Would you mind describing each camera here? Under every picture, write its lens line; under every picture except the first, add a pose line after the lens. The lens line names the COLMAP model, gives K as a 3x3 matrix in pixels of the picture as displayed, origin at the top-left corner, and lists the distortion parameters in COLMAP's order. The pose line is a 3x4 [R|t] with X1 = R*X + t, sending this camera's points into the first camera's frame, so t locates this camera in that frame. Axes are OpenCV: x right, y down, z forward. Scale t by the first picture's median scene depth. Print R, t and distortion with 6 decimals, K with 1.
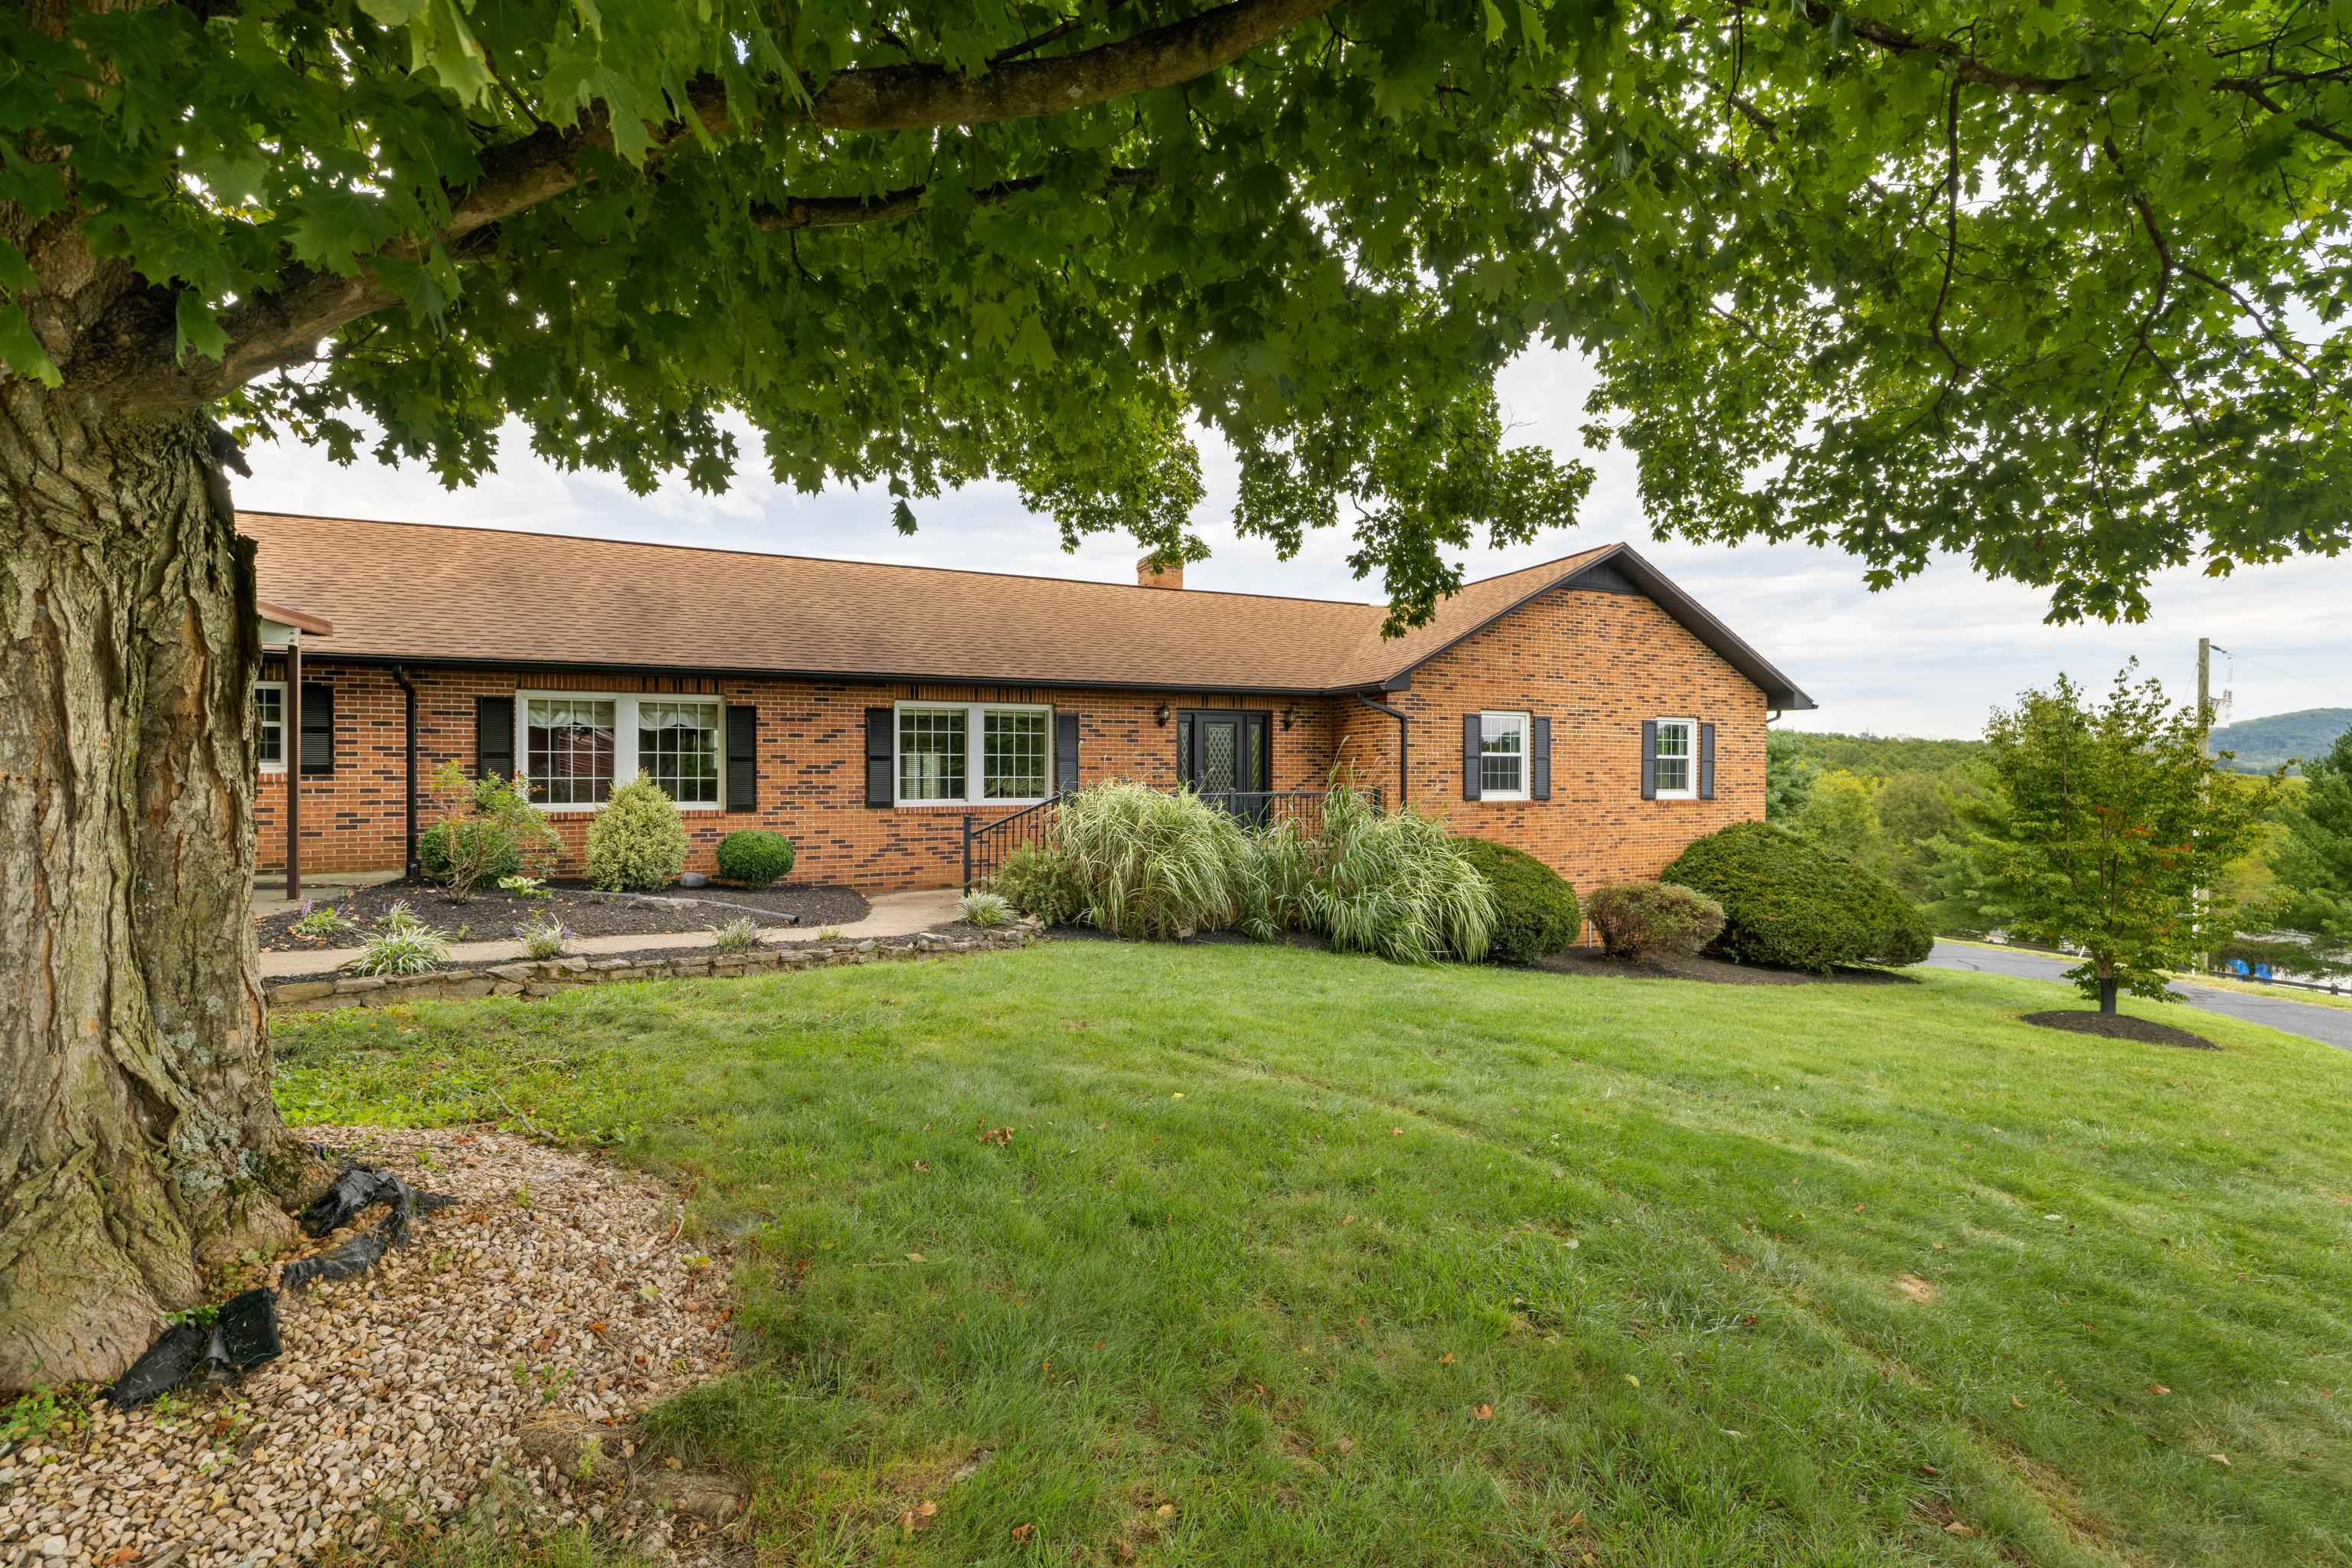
lens RADIAL K [[994.4, 0, 1169.7], [0, 994.4, 780.5], [0, 0, 1]] dist [-0.000150, 0.002317]
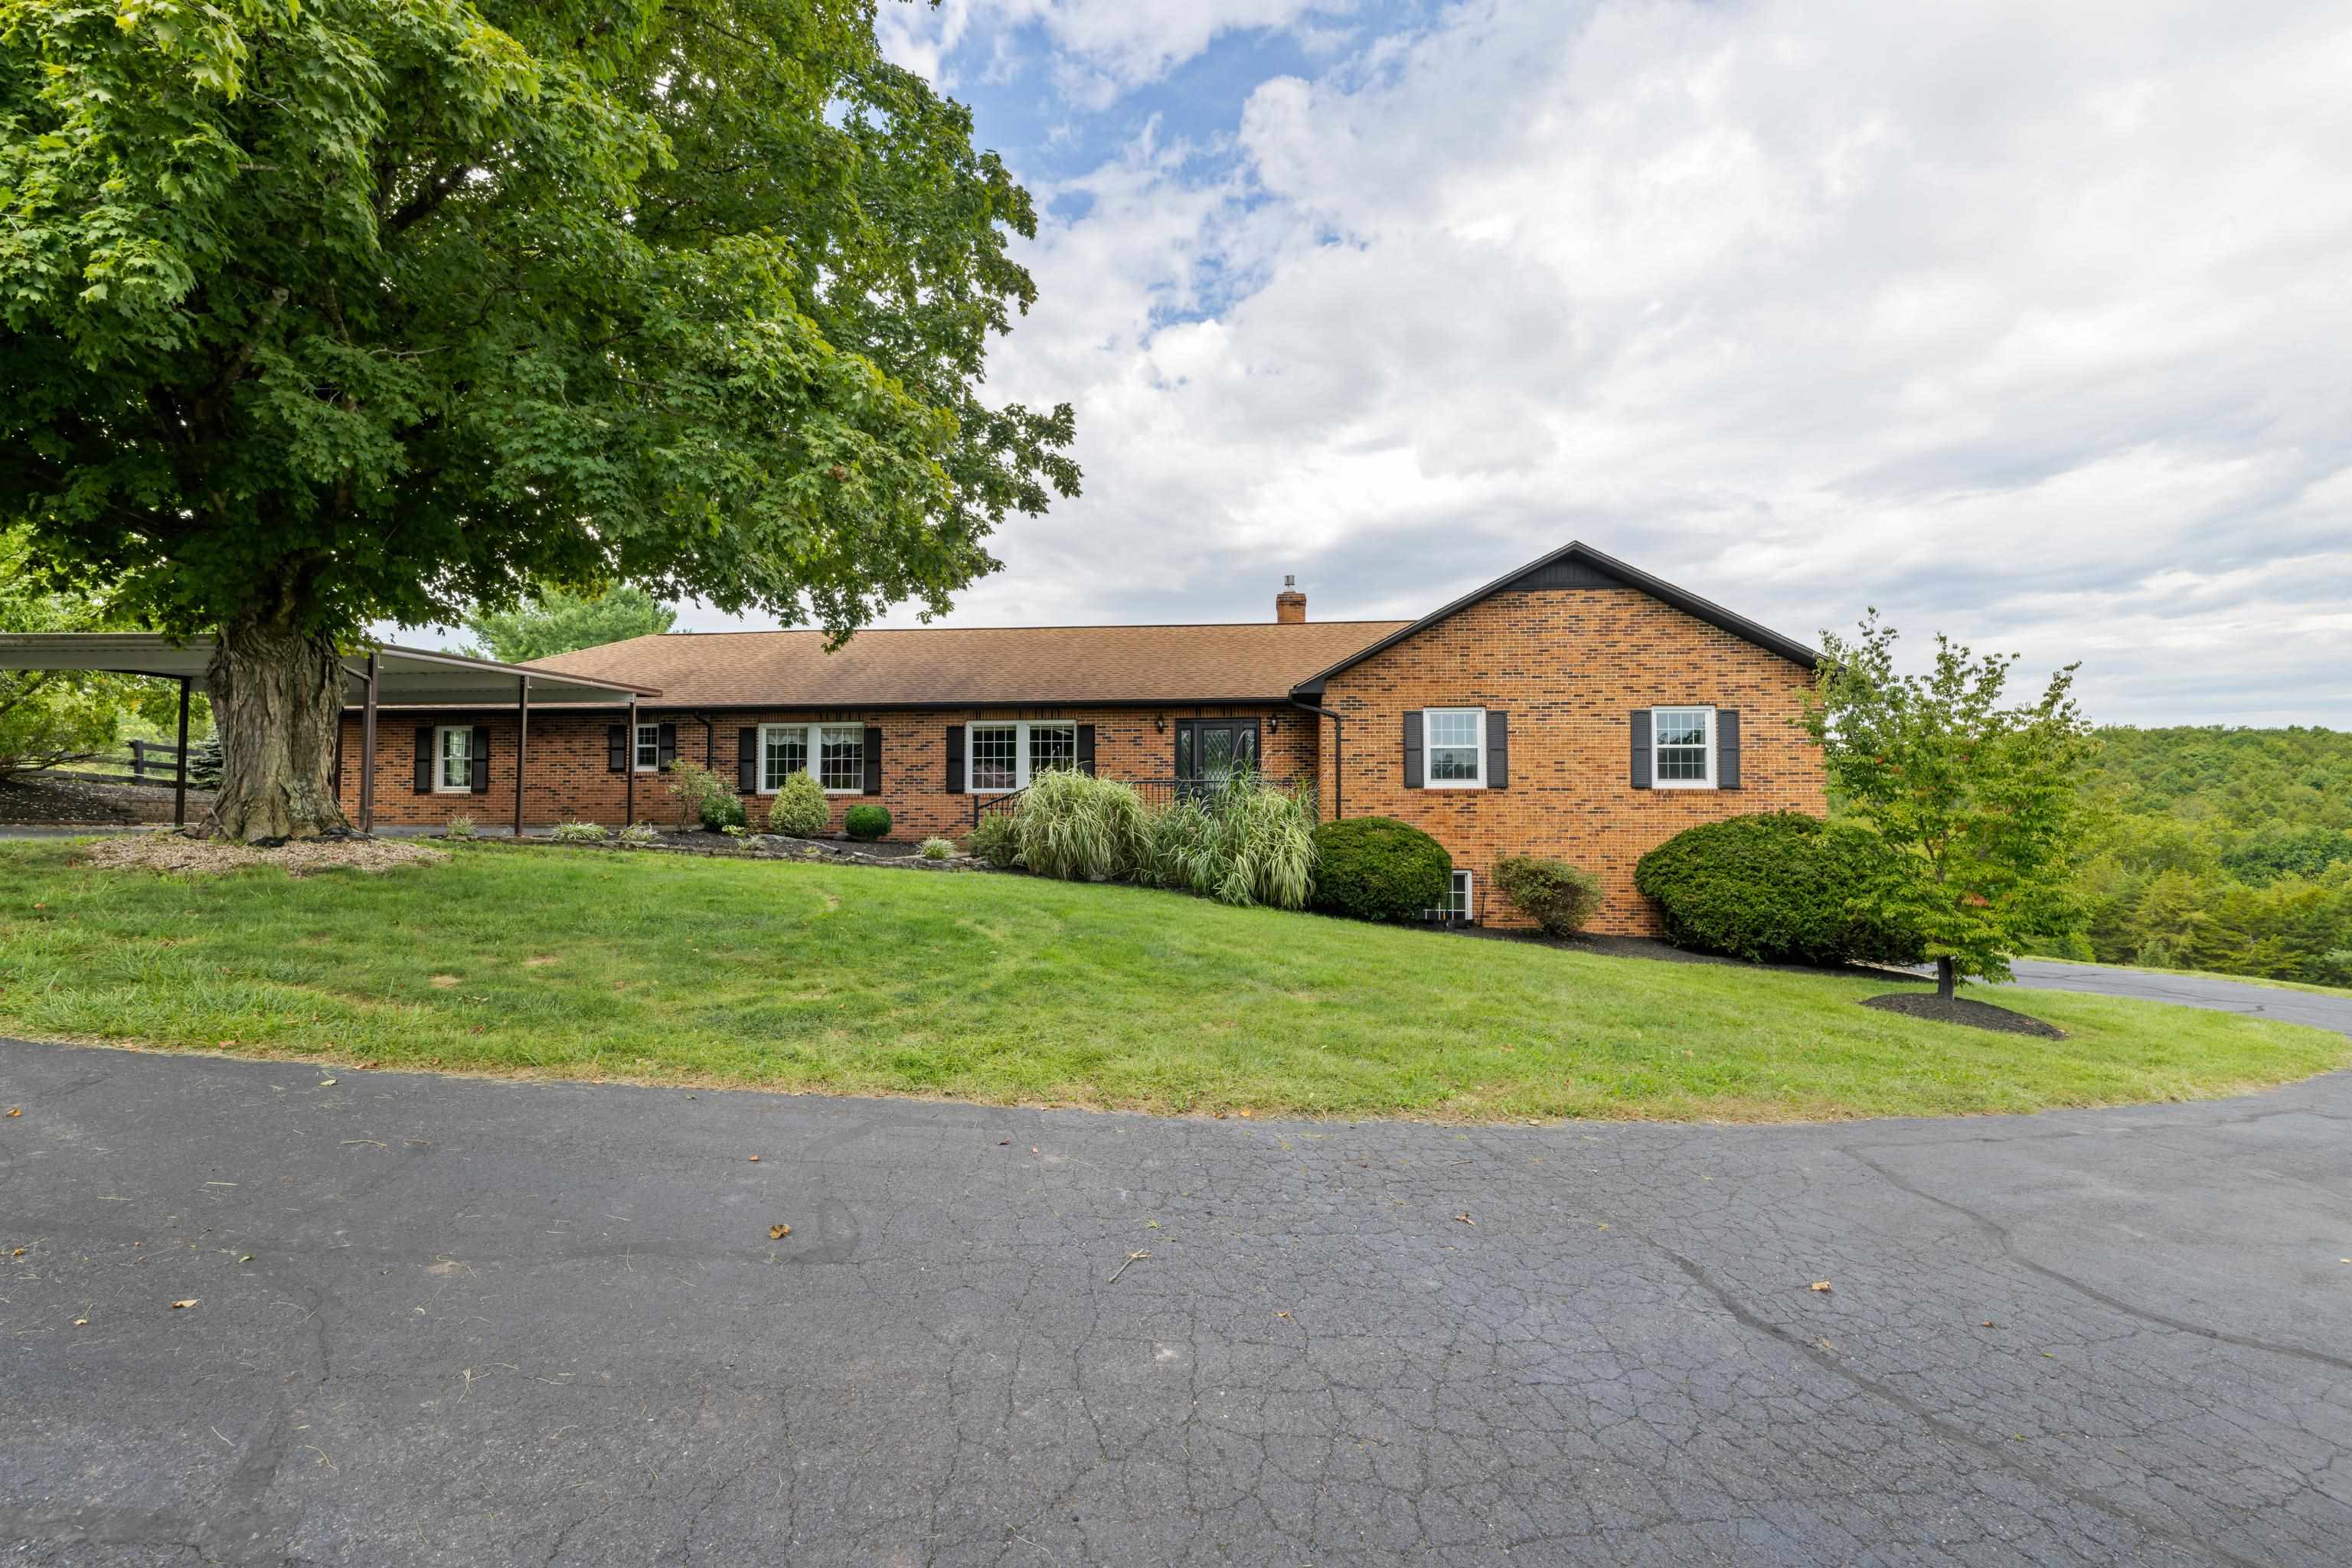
lens RADIAL K [[994.4, 0, 1169.8], [0, 994.4, 792.3], [0, 0, 1]] dist [-0.000150, 0.002317]
pose [[0.872396, -0.013806, -0.488605, 0.695568], [-0.003517, 0.999398, -0.034518, 0.073811], [0.488787, 0.031832, 0.871822, -0.134245]]
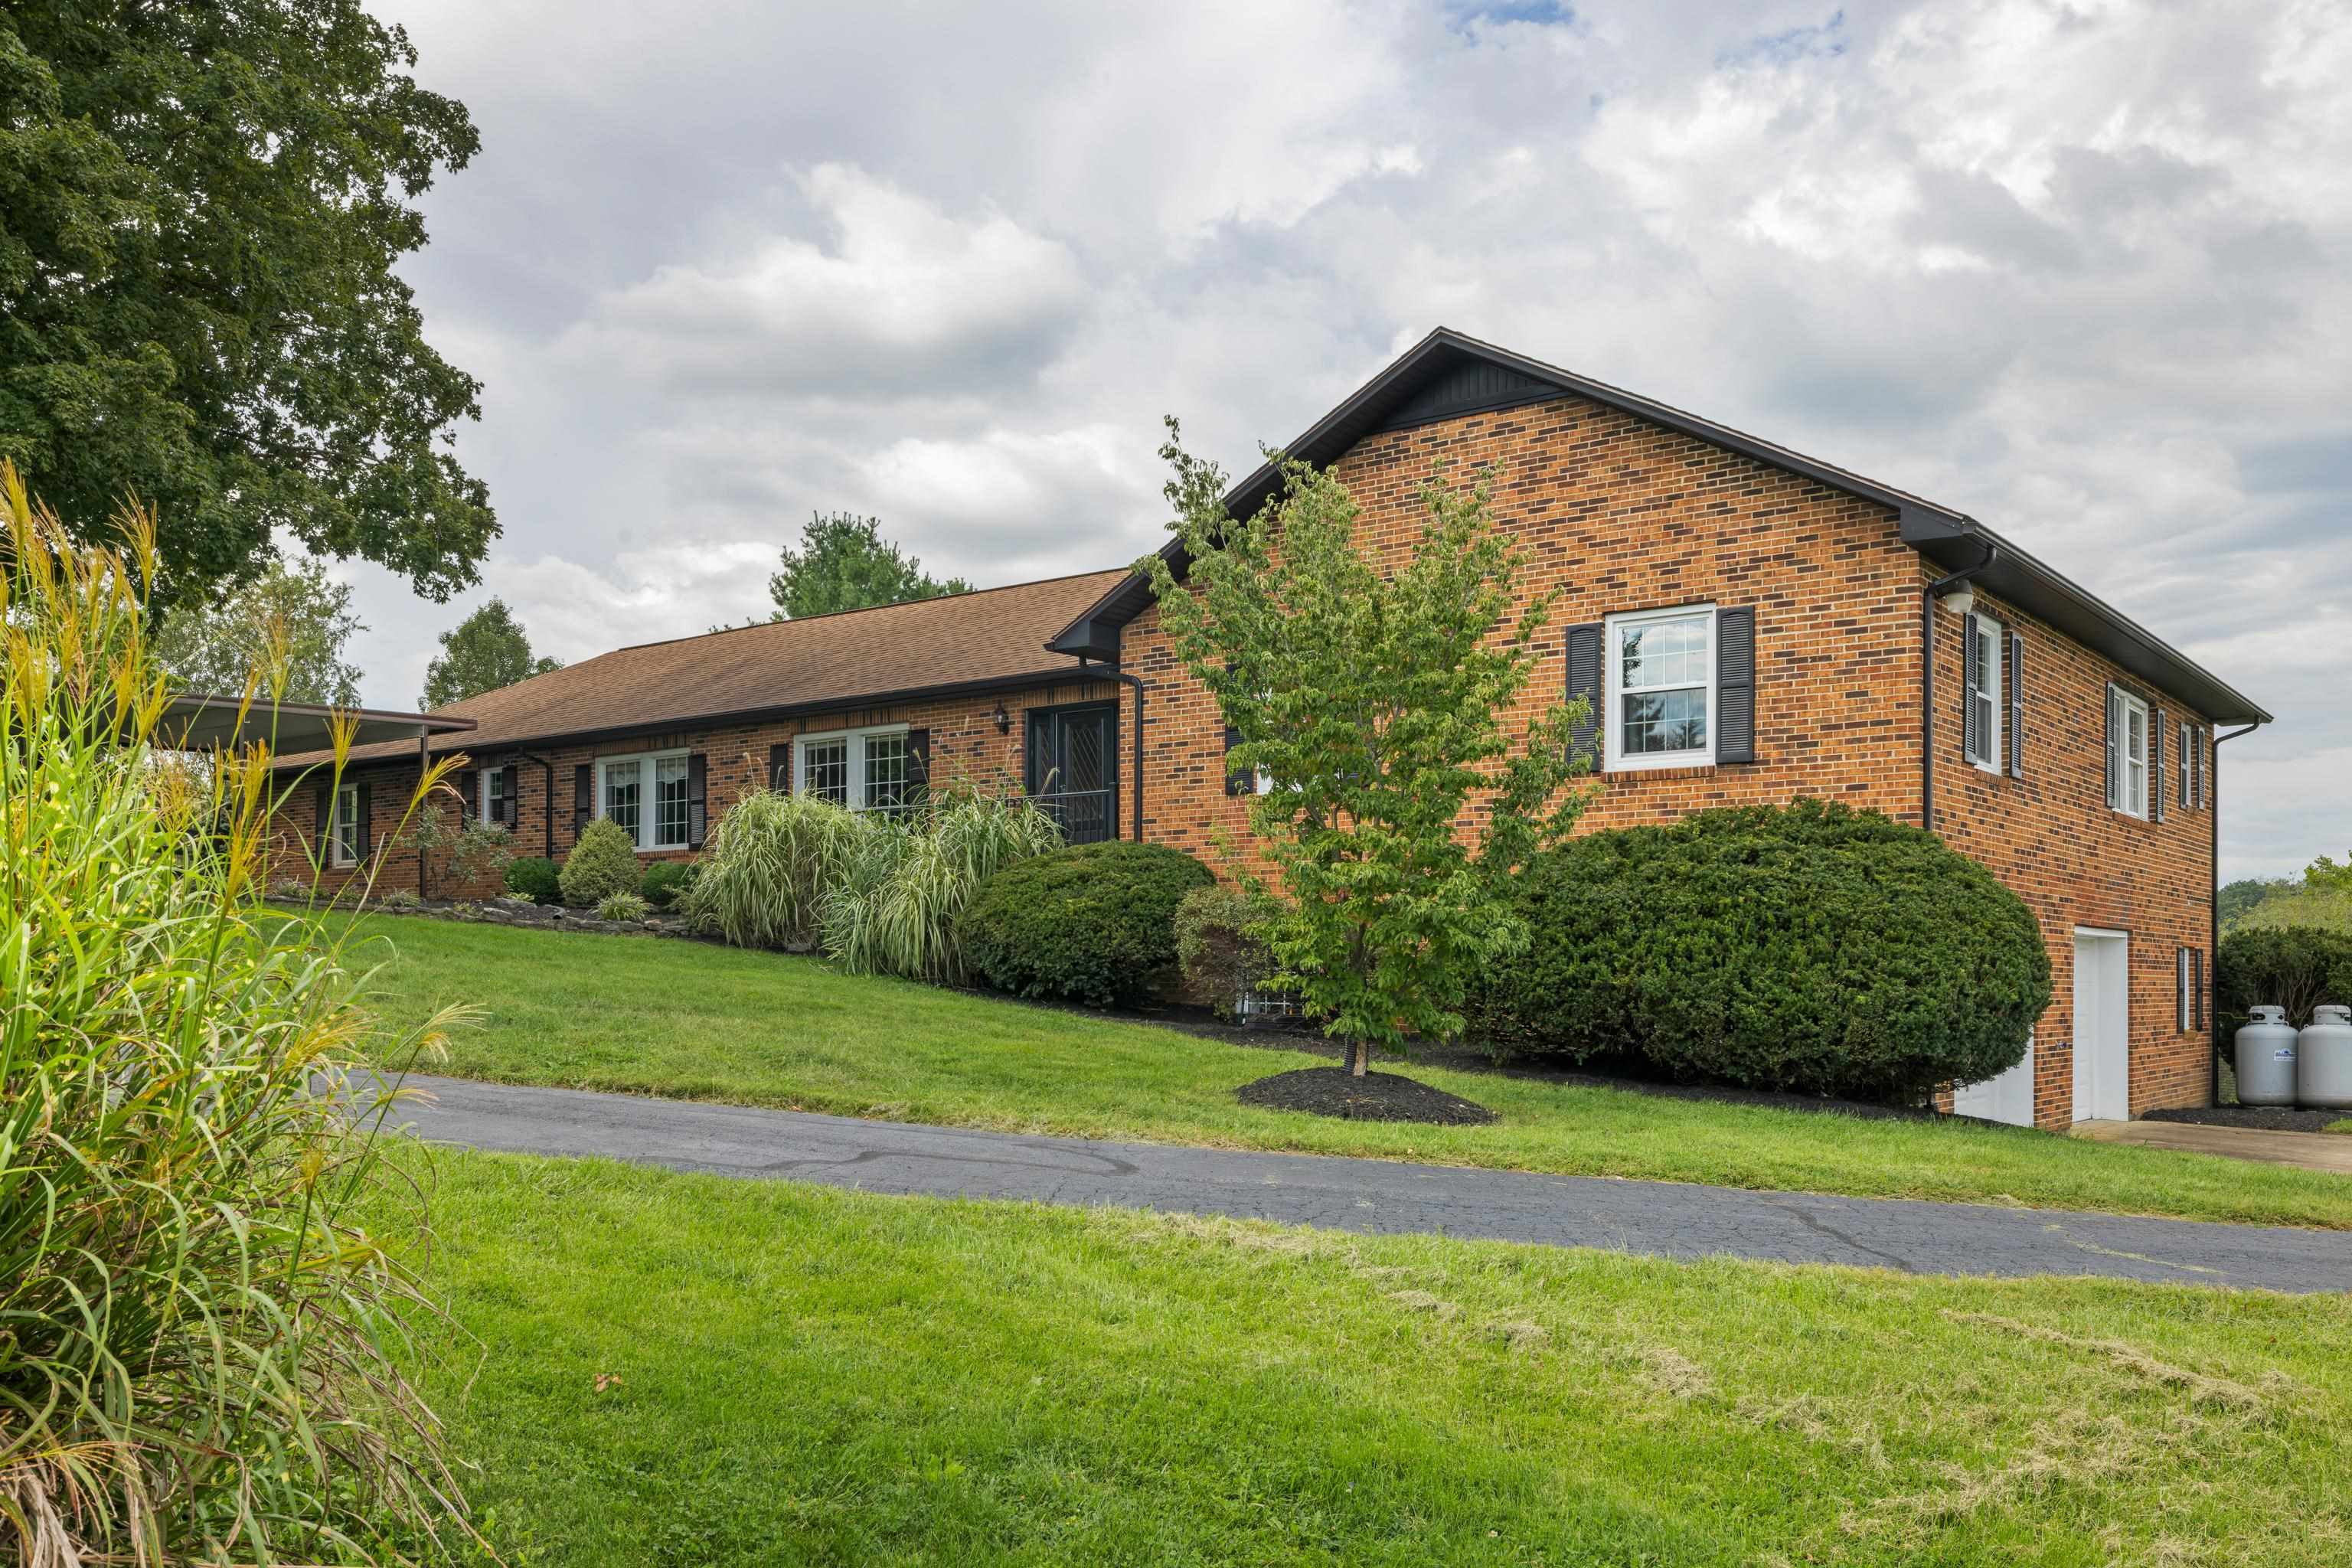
lens RADIAL K [[2012.1, 0, 1182.9], [0, 2012.1, 977.2], [0, 0, 1]] dist [-0.006469, -0.003865]
pose [[0.480847, -0.006891, -0.876777, 1.648965], [-0.012779, 0.999808, -0.014866, 0.183213], [0.876711, 0.018353, 0.480667, 0.372103]]
